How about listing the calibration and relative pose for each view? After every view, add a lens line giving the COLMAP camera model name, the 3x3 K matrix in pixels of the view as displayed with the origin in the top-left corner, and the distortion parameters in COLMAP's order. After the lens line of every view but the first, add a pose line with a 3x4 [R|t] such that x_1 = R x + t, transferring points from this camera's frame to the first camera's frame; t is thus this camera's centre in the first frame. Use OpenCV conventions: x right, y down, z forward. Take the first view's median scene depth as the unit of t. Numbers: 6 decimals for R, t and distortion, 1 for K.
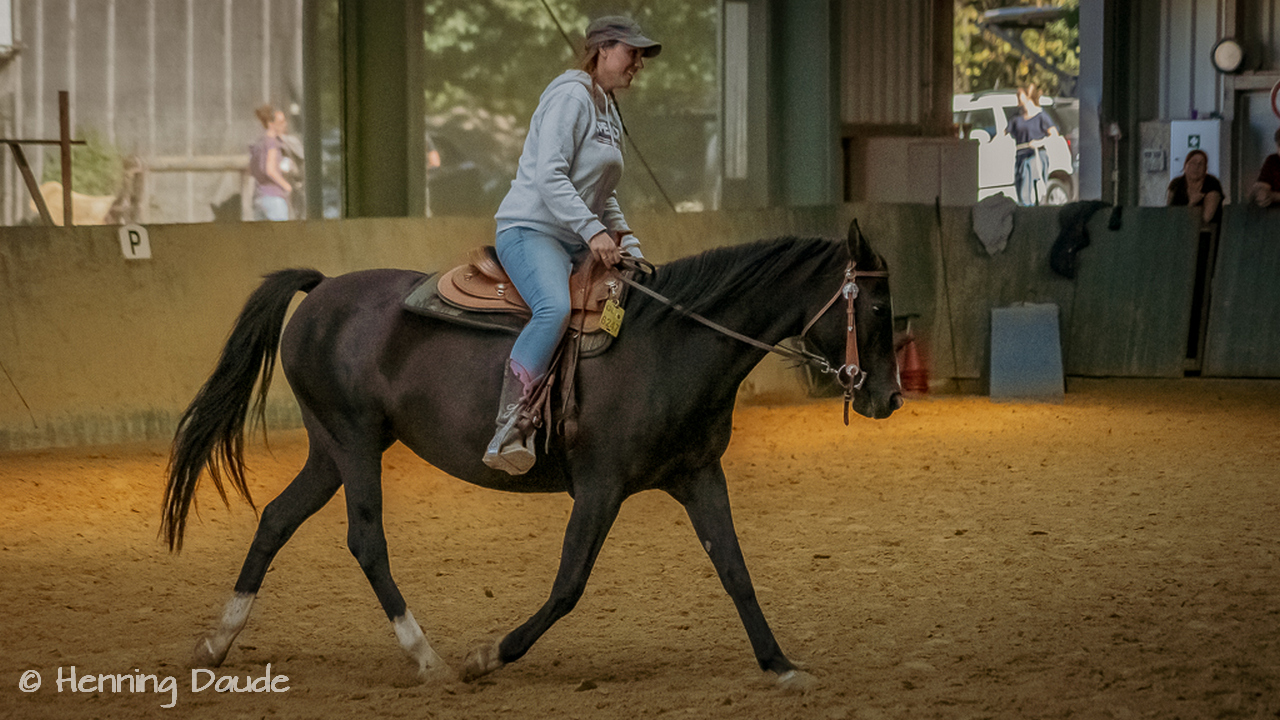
lens RADIAL K [[5907.1, 0, 634.9], [0, 5907.1, 355.7], [0, 0, 1]] dist [2.144284, 0.000000]
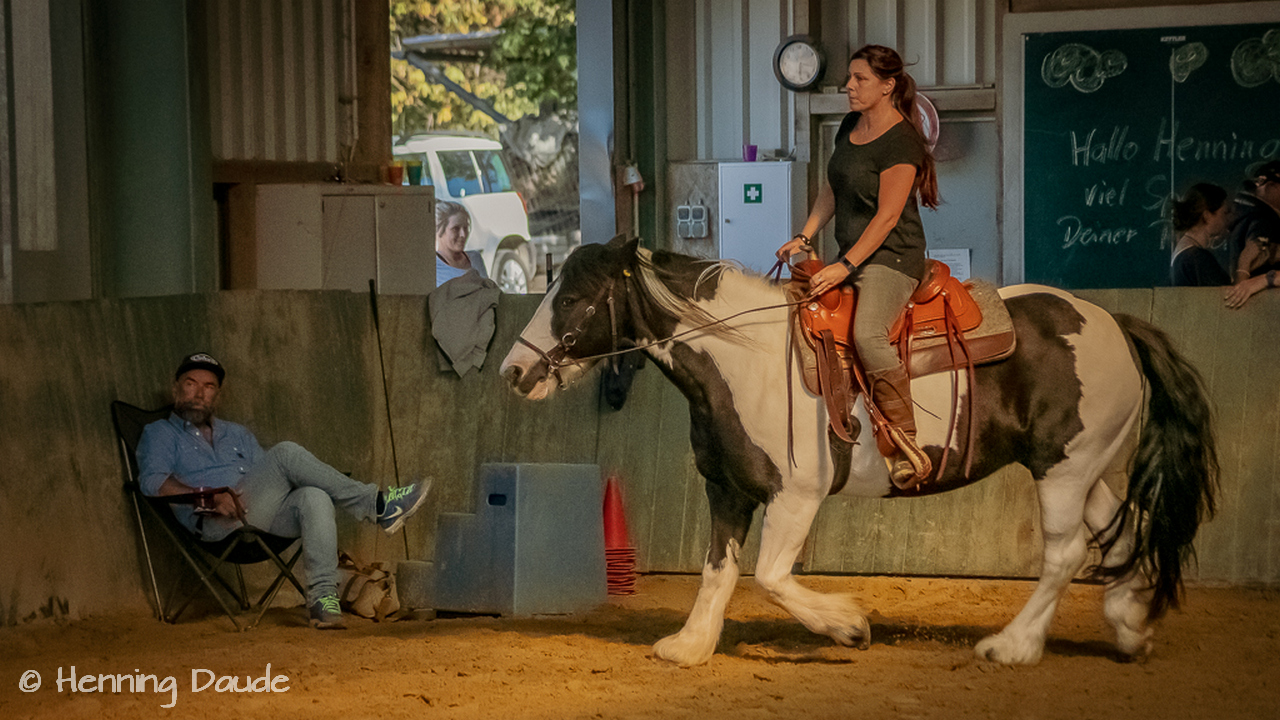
lens RADIAL K [[5907.1, 0, 635.6], [0, 5907.1, 367.7], [0, 0, 1]] dist [2.144284, 0.000000]
pose [[0.994743, -0.011329, 0.101777, 0.014566], [0.012254, 0.999889, -0.008469, -0.011526], [-0.101670, 0.009672, 0.994771, 0.367772]]
